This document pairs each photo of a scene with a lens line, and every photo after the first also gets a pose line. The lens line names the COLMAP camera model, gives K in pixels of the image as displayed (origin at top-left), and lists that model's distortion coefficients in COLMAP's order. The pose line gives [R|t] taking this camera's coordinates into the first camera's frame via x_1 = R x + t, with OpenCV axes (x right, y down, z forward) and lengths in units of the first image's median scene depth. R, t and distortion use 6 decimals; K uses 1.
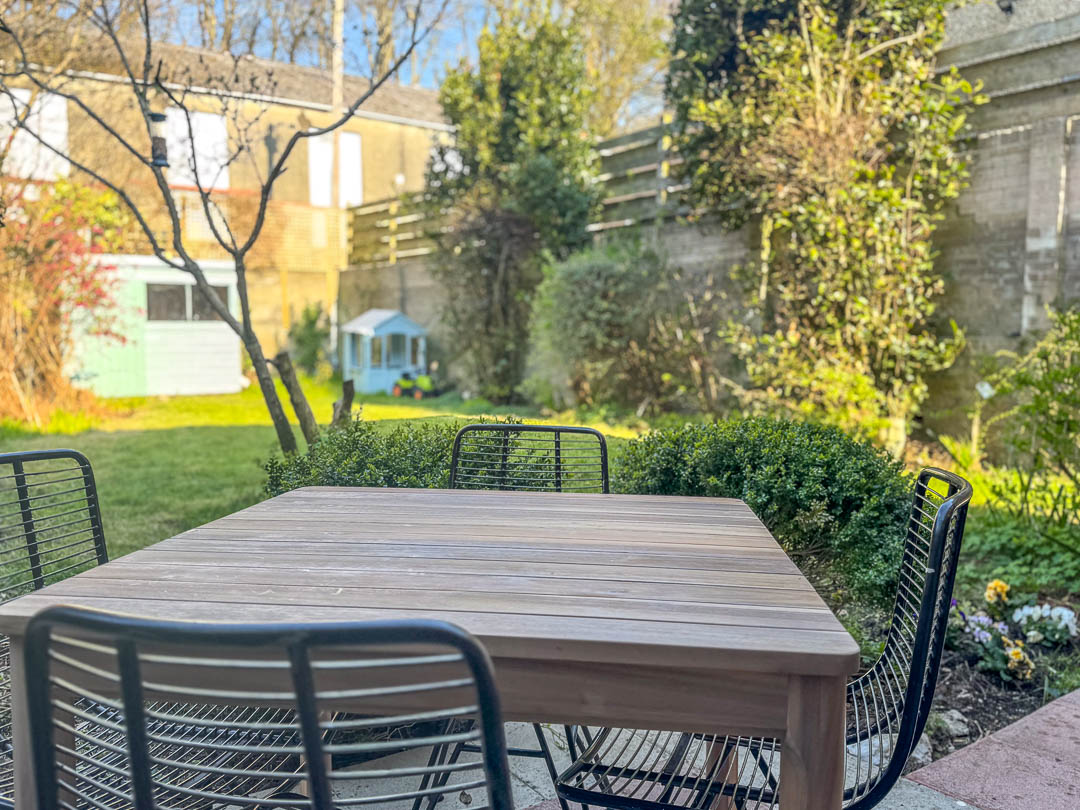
lens RADIAL K [[882.4, 0, 545.5], [0, 882.4, 416.4], [0, 0, 1]] dist [0.081099, -0.001742]
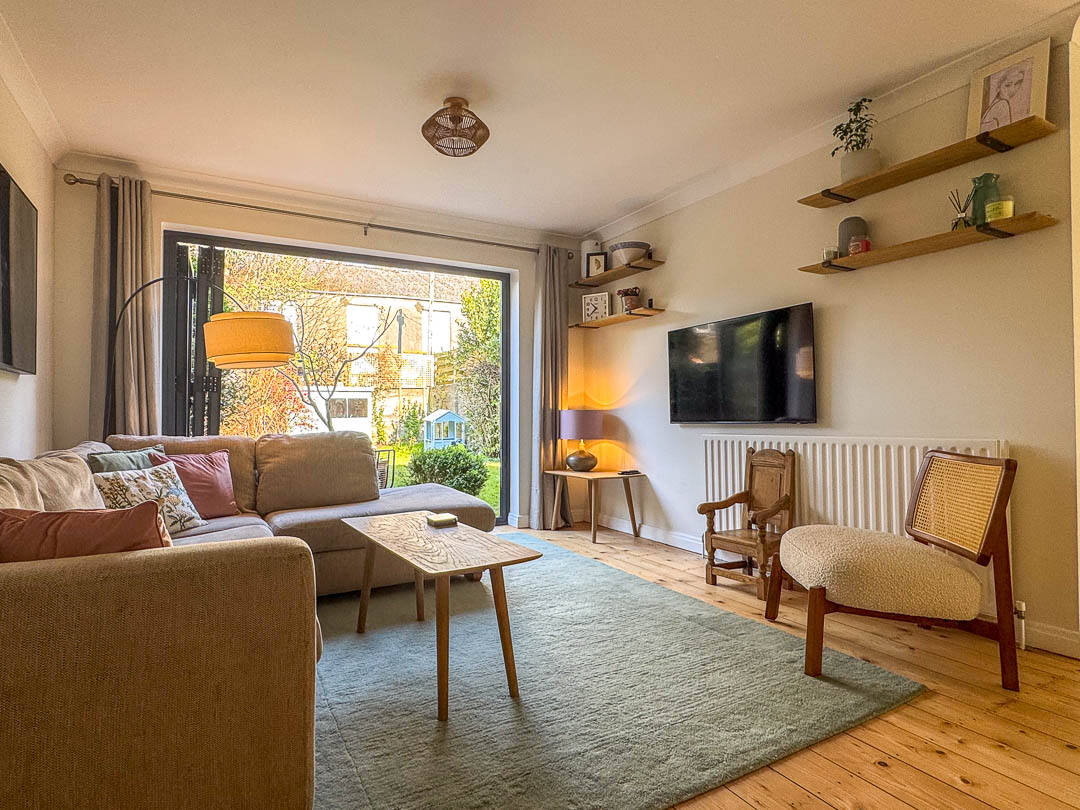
lens RADIAL K [[595.3, 0, 535.8], [0, 595.3, 399.2], [0, 0, 1]] dist [-0.002064, 0.002201]
pose [[0.993759, -0.017328, -0.110197, 0.209510], [0.003443, 0.992155, -0.124965, 0.026025], [0.111498, 0.123806, 0.986023, -0.328155]]
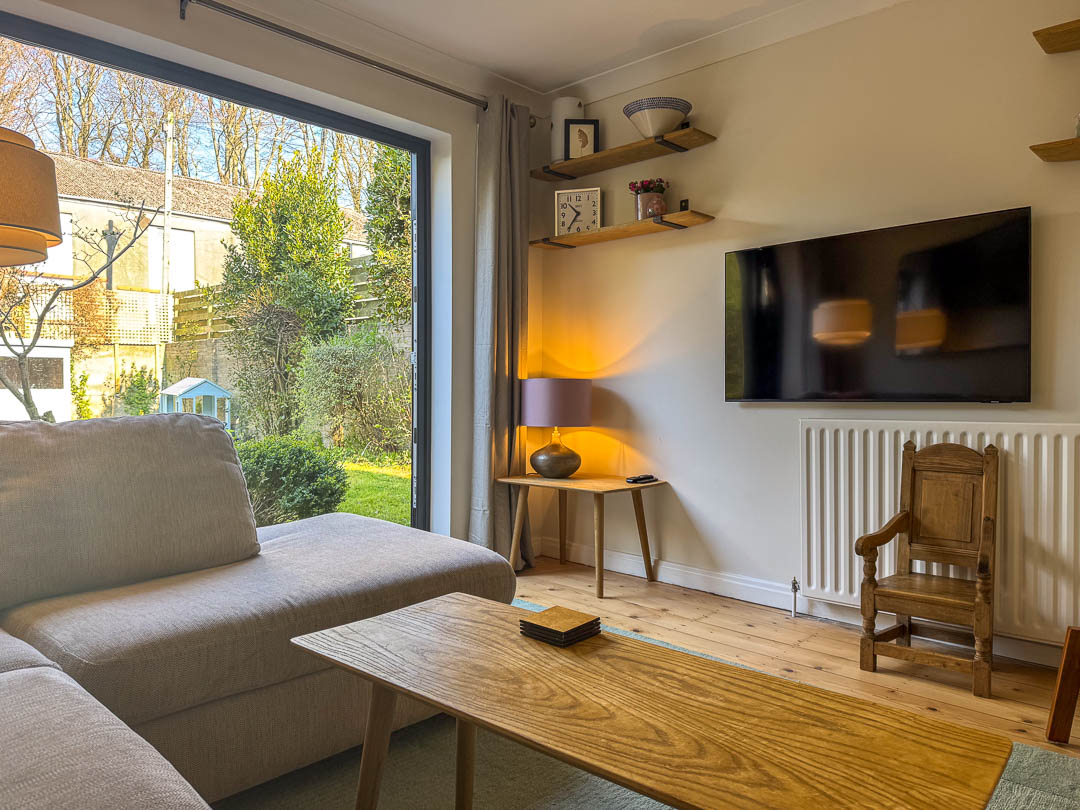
lens RADIAL K [[776.5, 0, 547.4], [0, 776.5, 406.7], [0, 0, 1]] dist [0.080678, -0.099008]
pose [[0.982245, -0.009520, 0.187362, 0.130817], [0.023387, 0.997135, -0.071940, 0.017799], [-0.186141, 0.075044, 0.979653, -0.240522]]
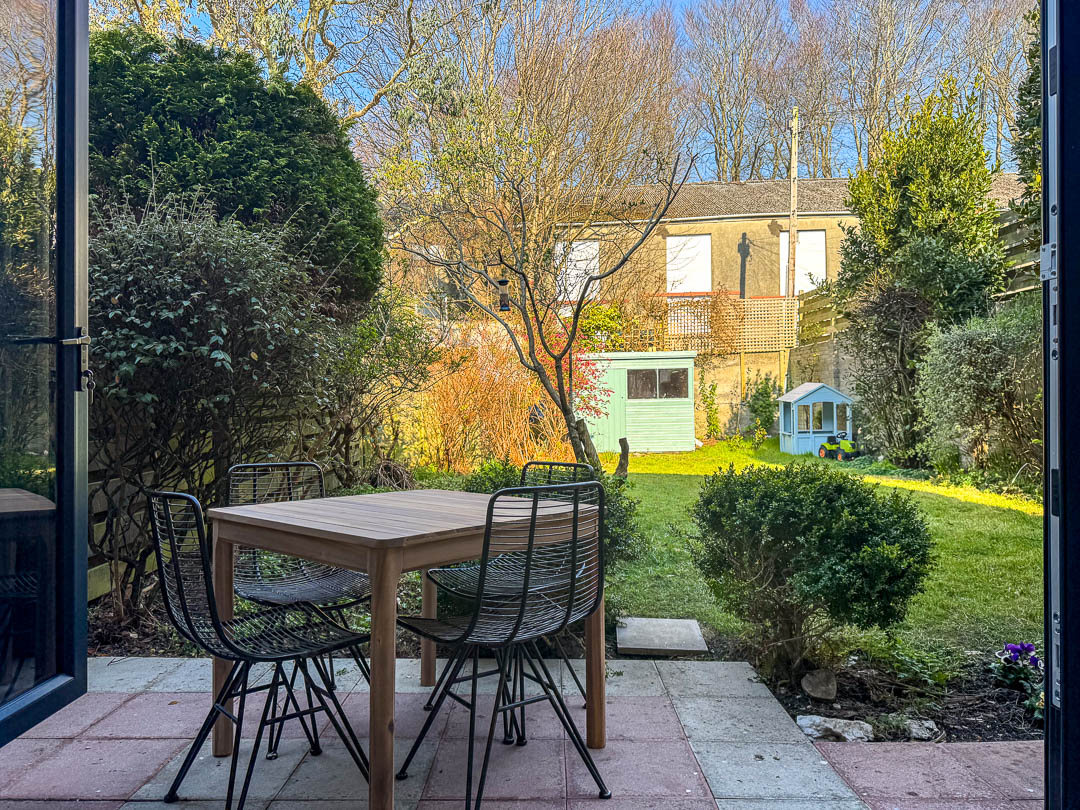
lens RADIAL K [[776.5, 0, 533.0], [0, 776.5, 412.3], [0, 0, 1]] dist [0.080678, -0.099008]
pose [[0.816254, -0.016798, -0.577449, 0.141575], [-0.030398, 0.996943, -0.071971, 0.003816], [0.576893, 0.076300, 0.813248, -0.040933]]
